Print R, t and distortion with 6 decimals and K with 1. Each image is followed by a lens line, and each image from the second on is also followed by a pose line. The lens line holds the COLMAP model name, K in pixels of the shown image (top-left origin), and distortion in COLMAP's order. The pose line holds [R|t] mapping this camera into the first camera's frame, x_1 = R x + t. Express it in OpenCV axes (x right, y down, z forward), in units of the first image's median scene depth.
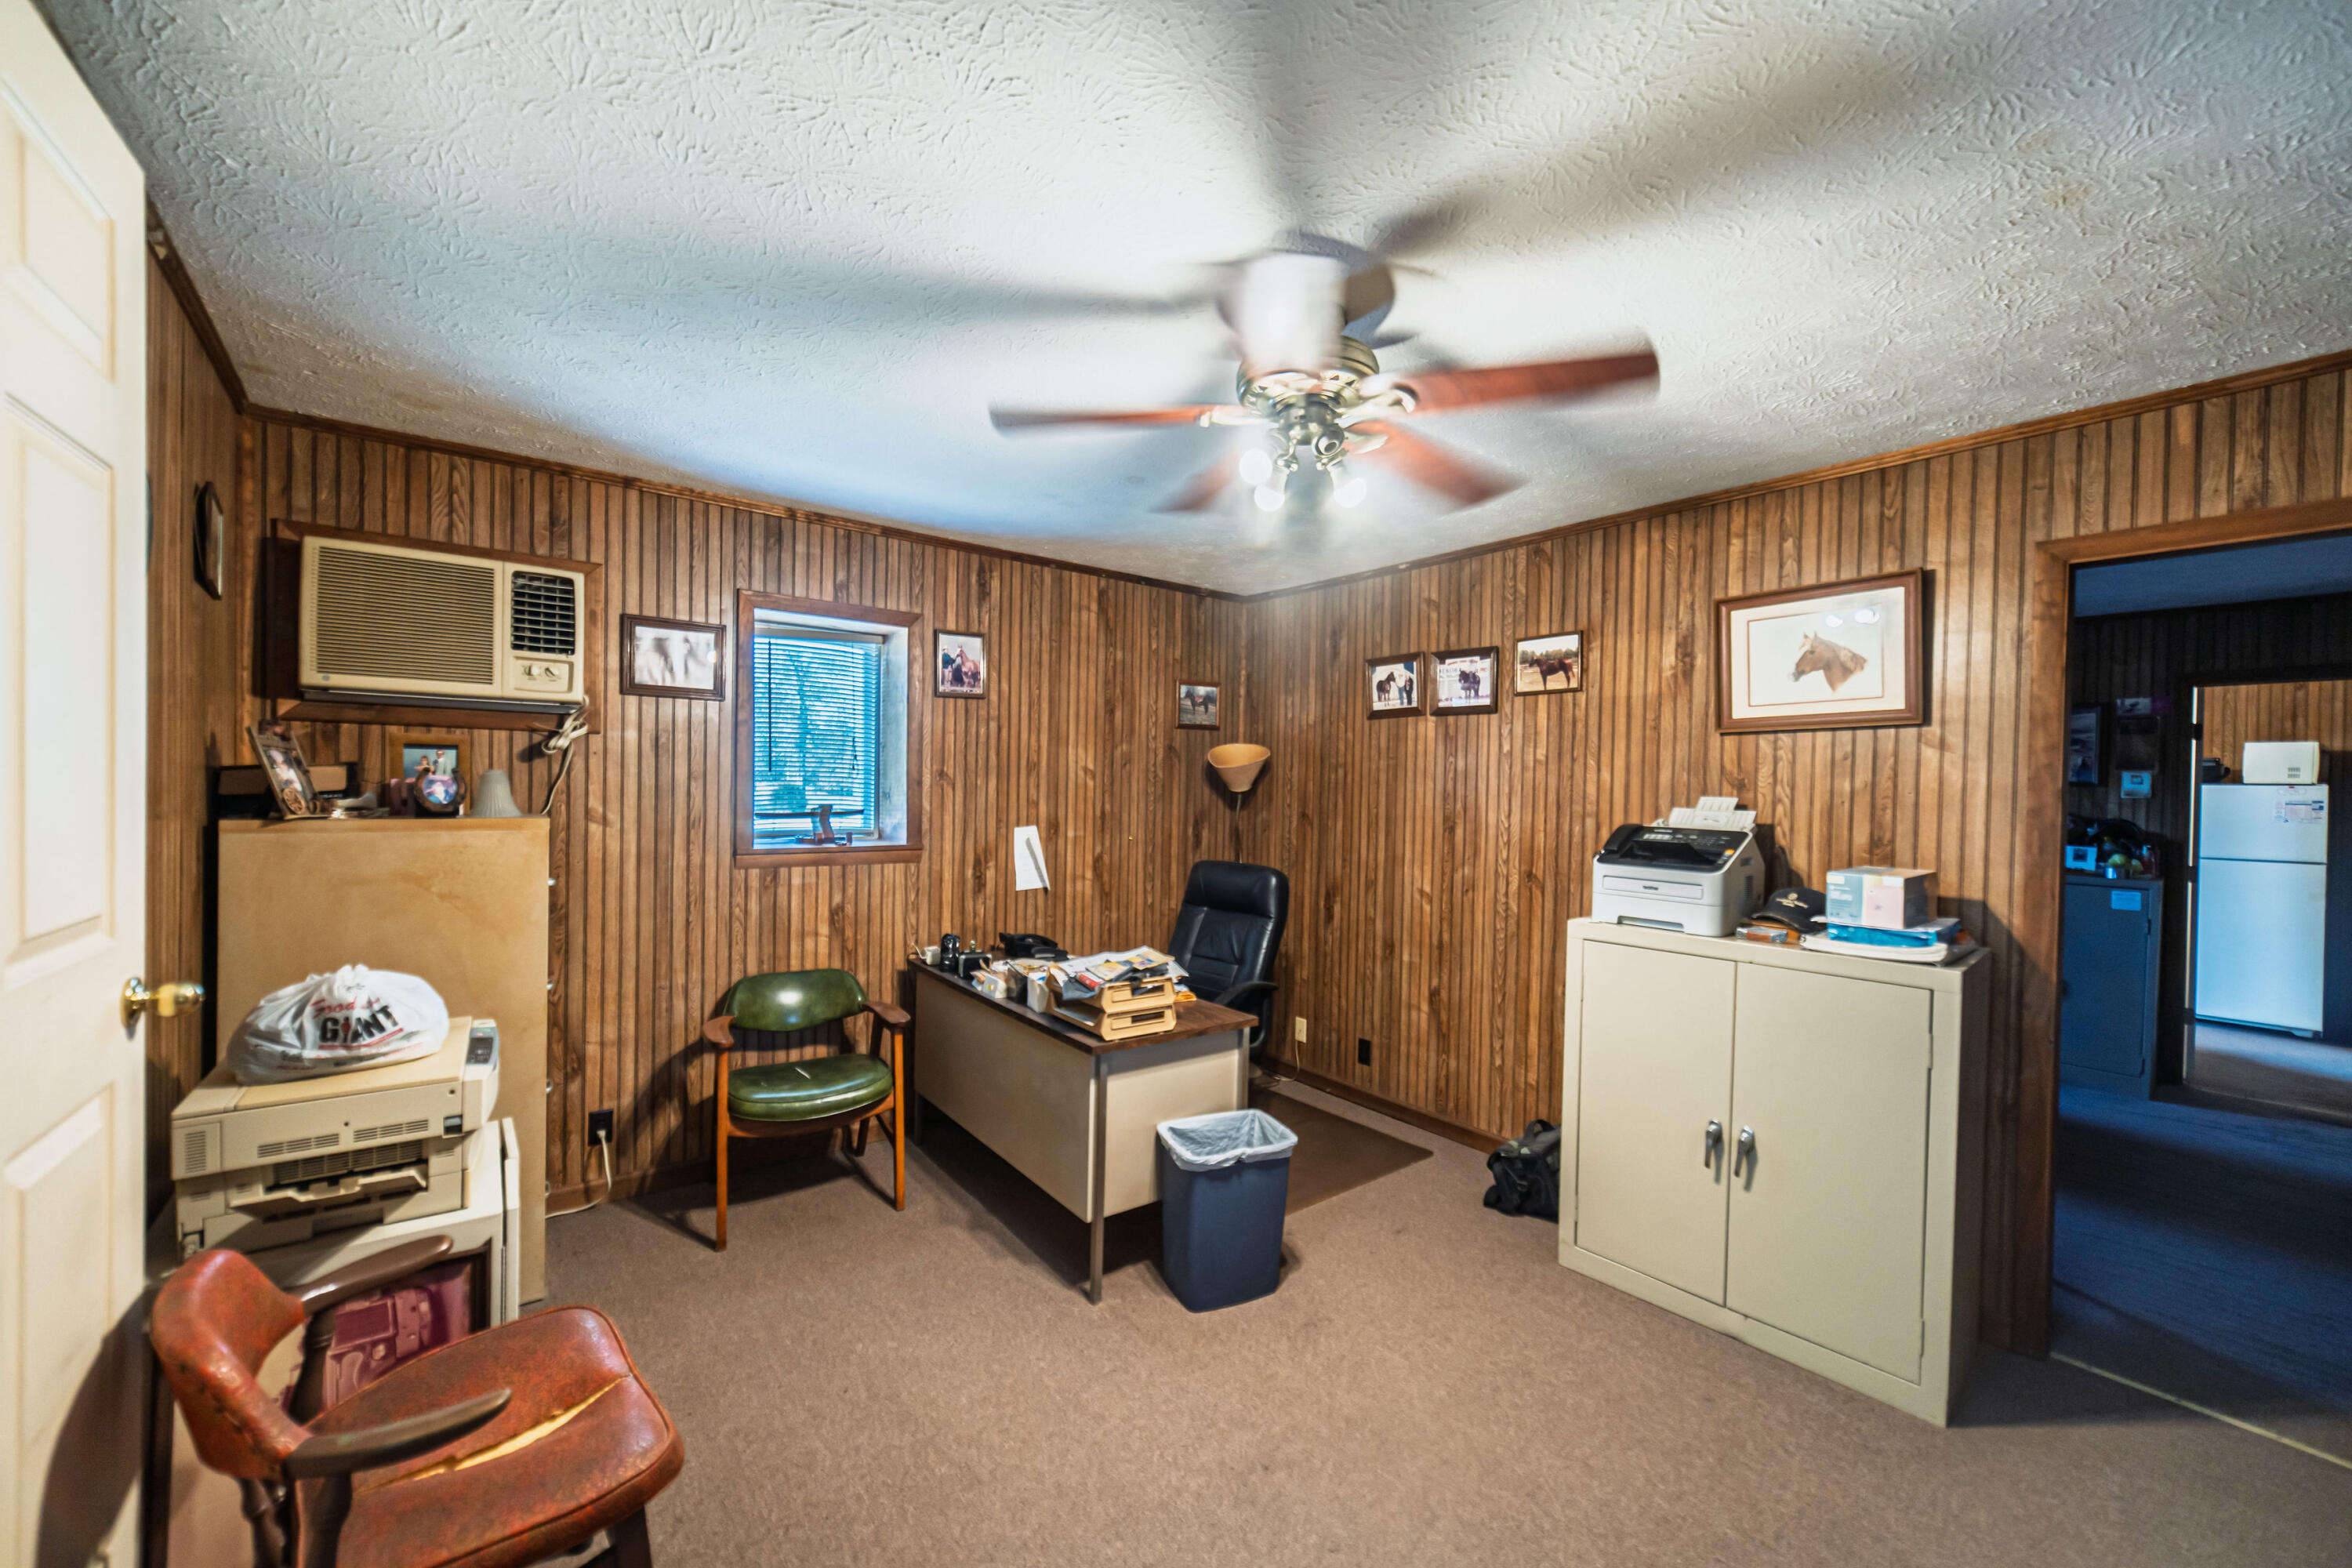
lens RADIAL K [[911.9, 0, 1164.1], [0, 911.9, 792.0], [0, 0, 1]] dist [-0.005986, 0.000820]
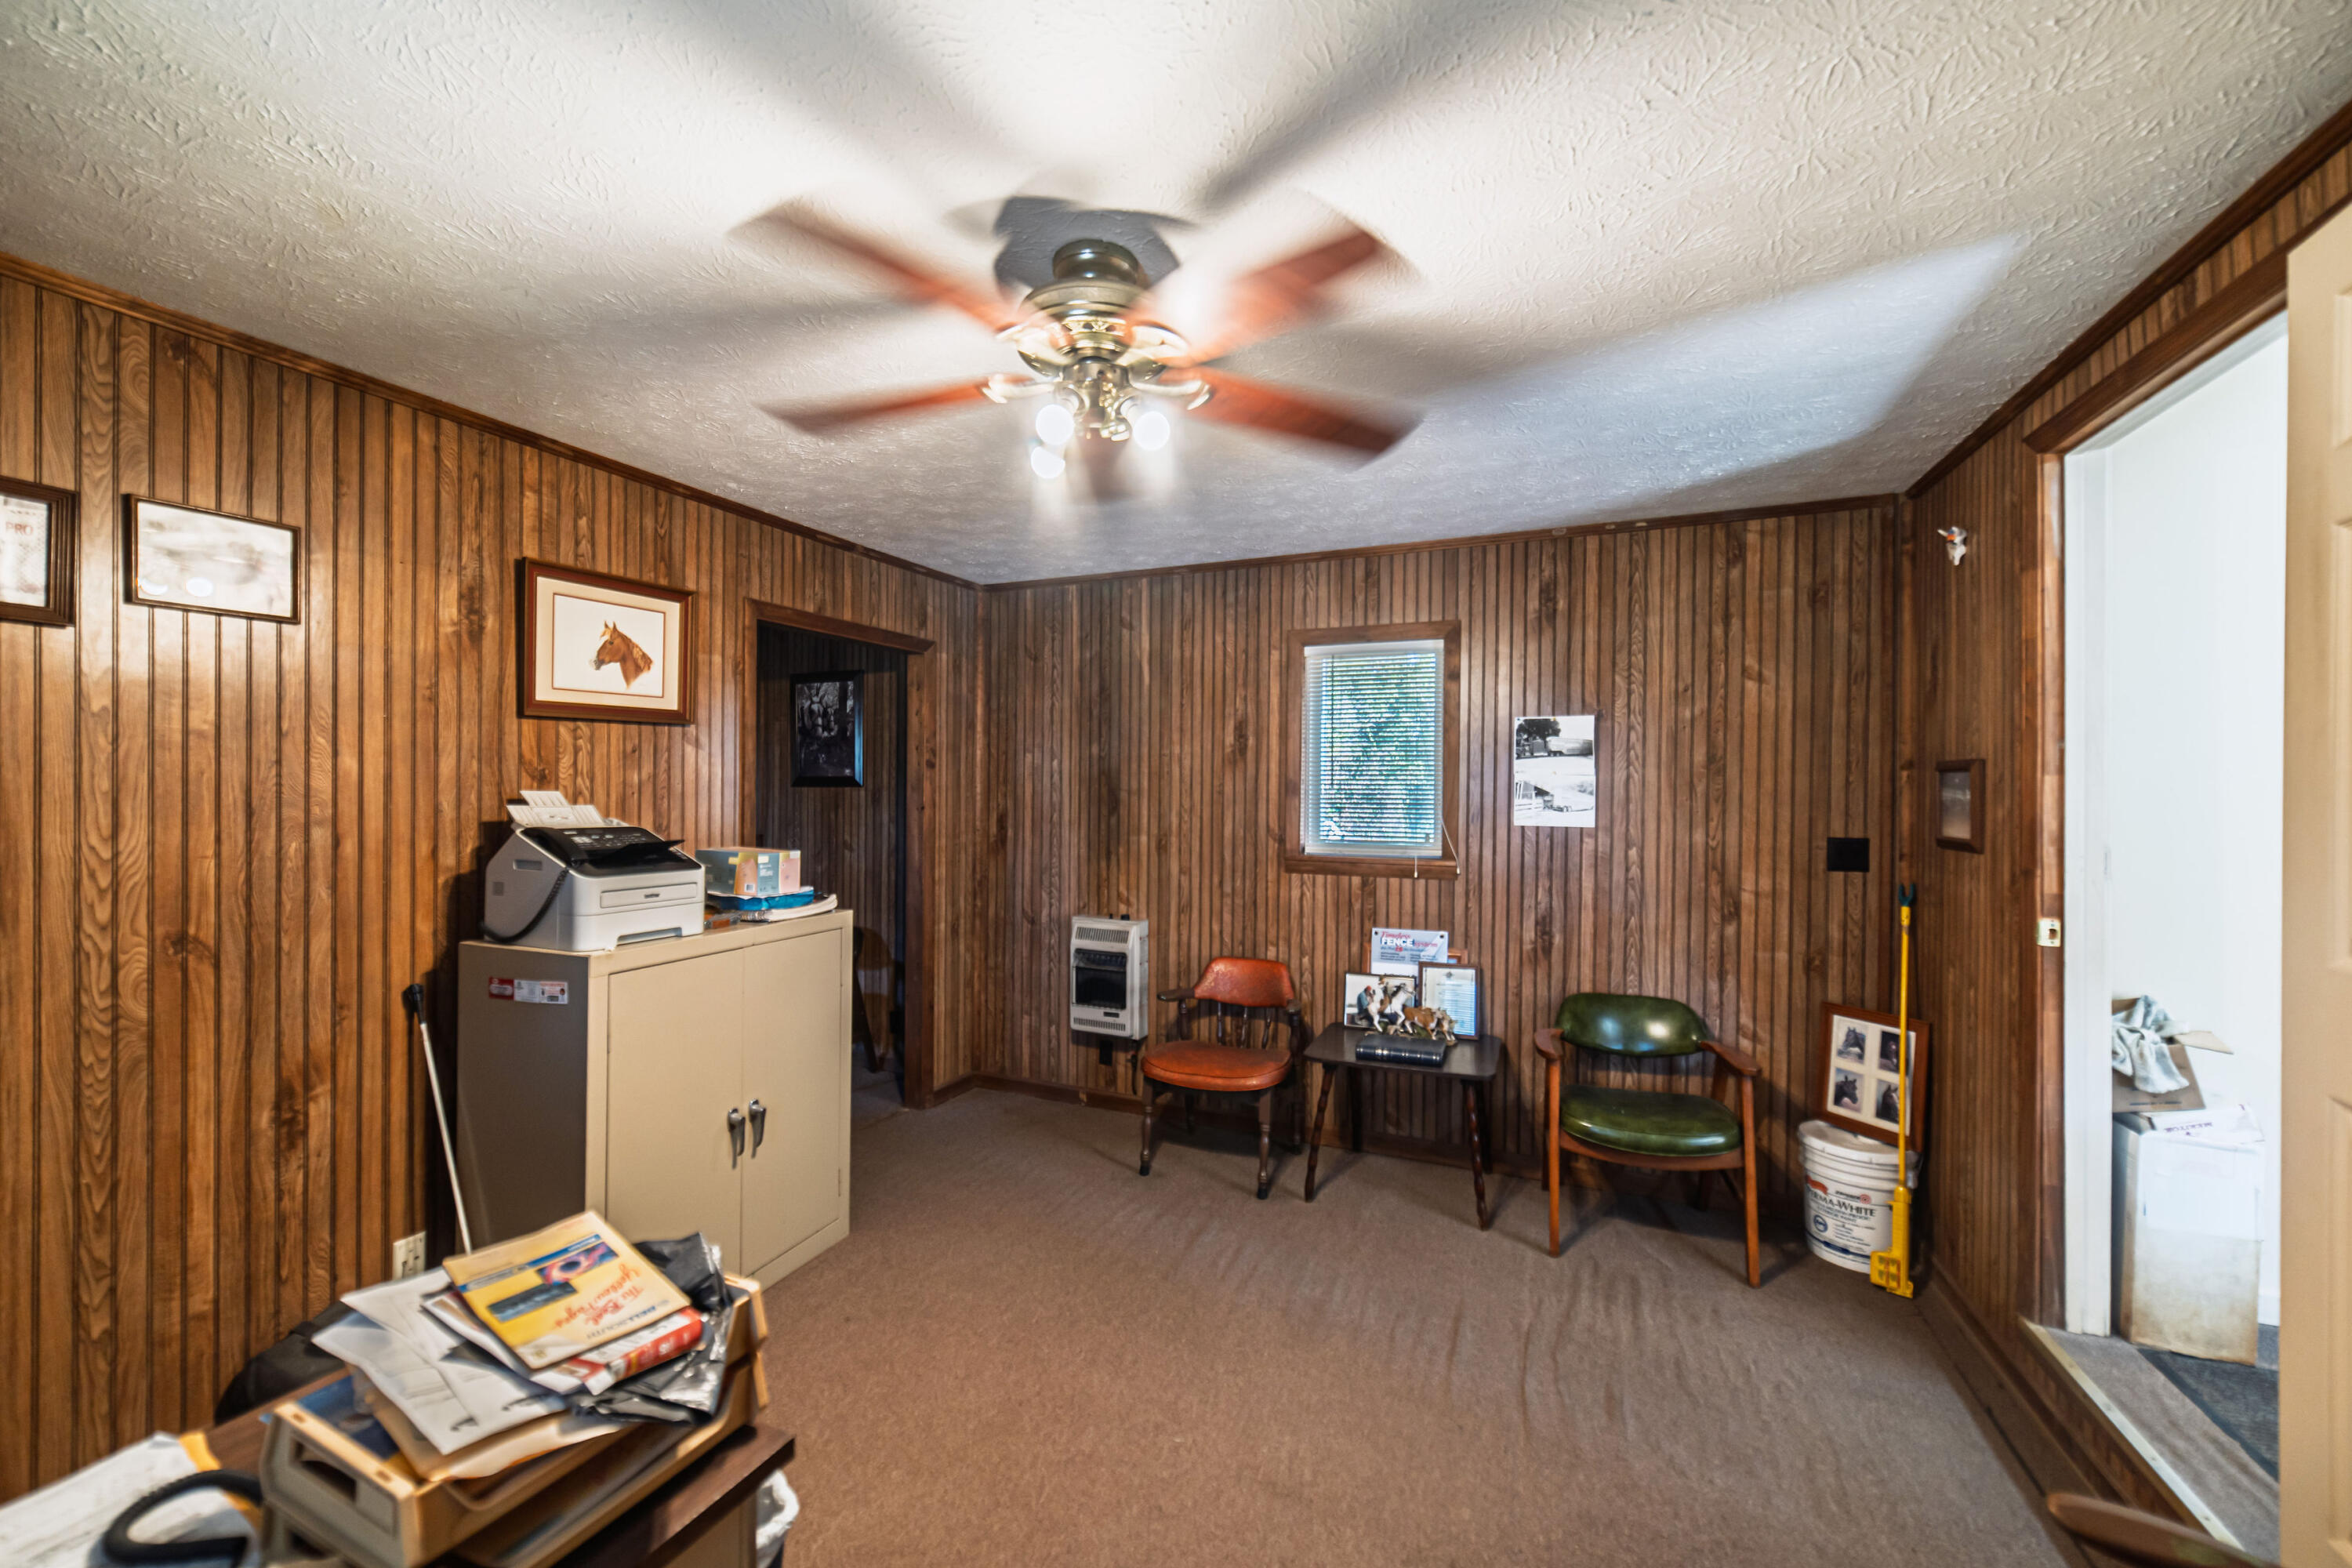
lens RADIAL K [[911.9, 0, 1173.7], [0, 911.9, 794.9], [0, 0, 1]] dist [-0.005986, 0.000820]
pose [[-0.482317, -0.026694, 0.875590, -0.396396], [-0.006202, 0.999615, 0.027059, -0.016045], [-0.875975, 0.007621, -0.482296, 0.813817]]
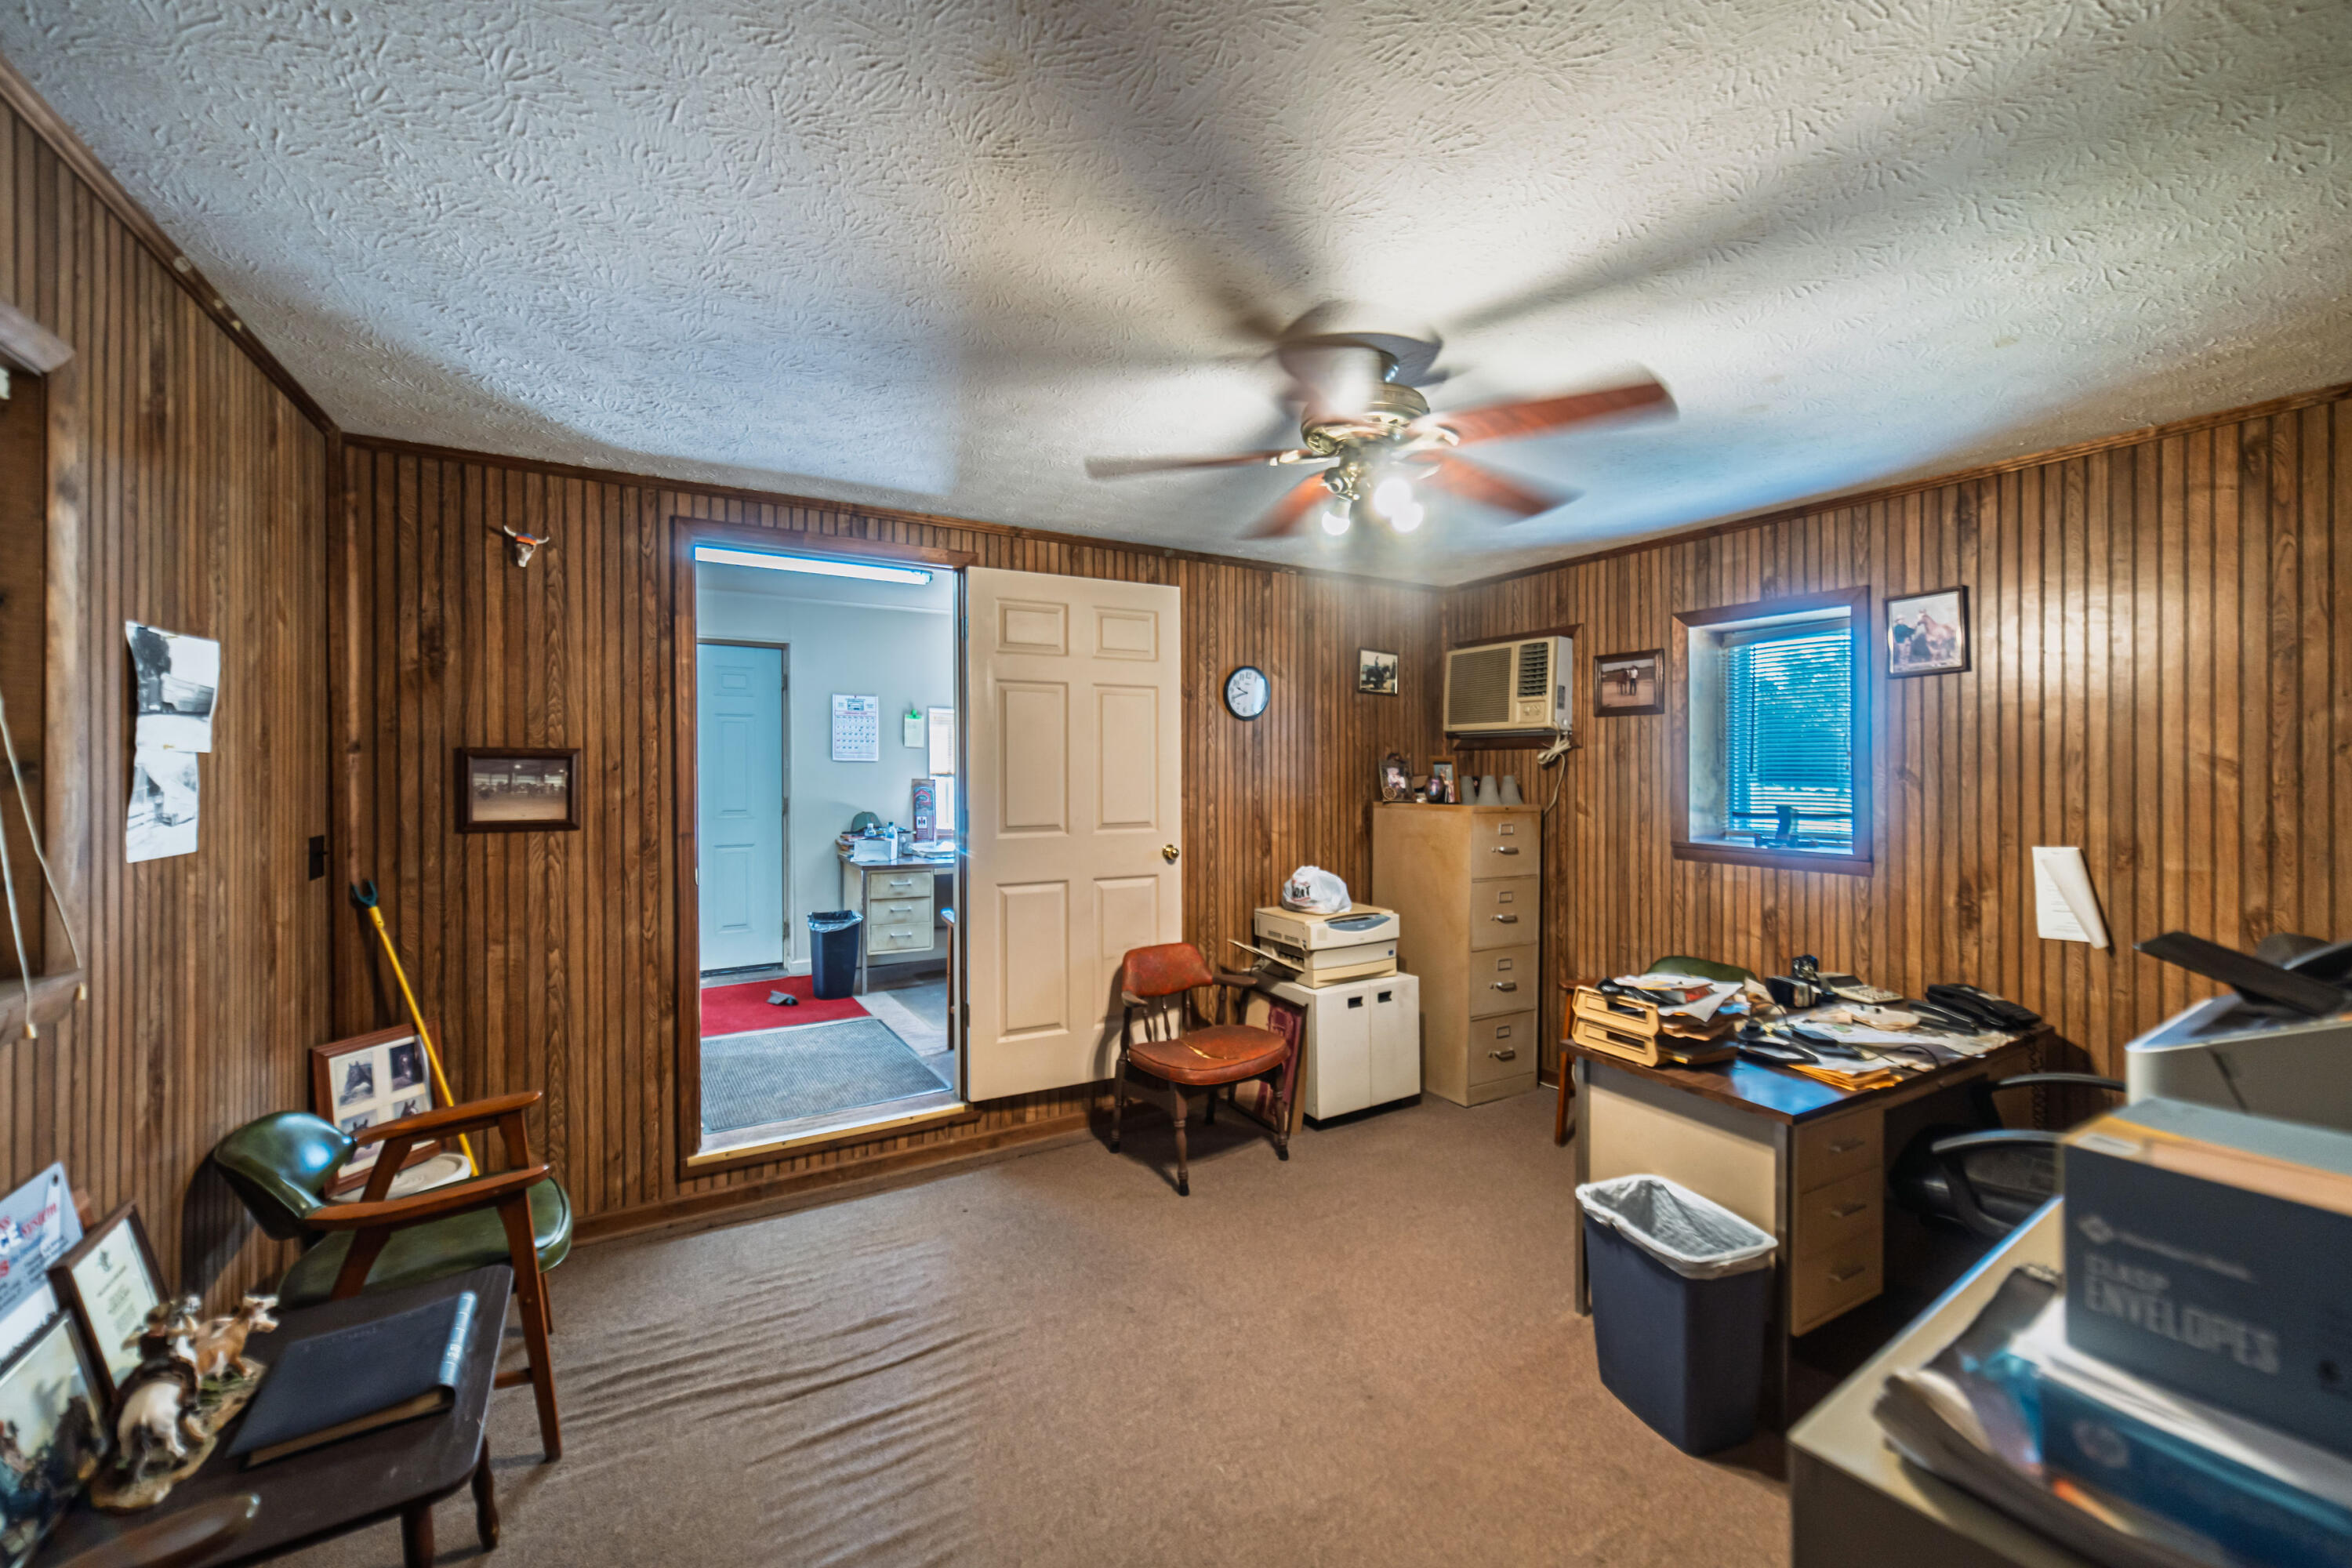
lens RADIAL K [[911.9, 0, 1185.7], [0, 911.9, 769.5], [0, 0, 1]] dist [-0.005986, 0.000820]
pose [[-0.125020, -0.019669, -0.991959, 0.764354], [-0.011186, 0.999768, -0.018414, 0.000191], [0.992091, 0.008794, -0.125211, 0.553911]]
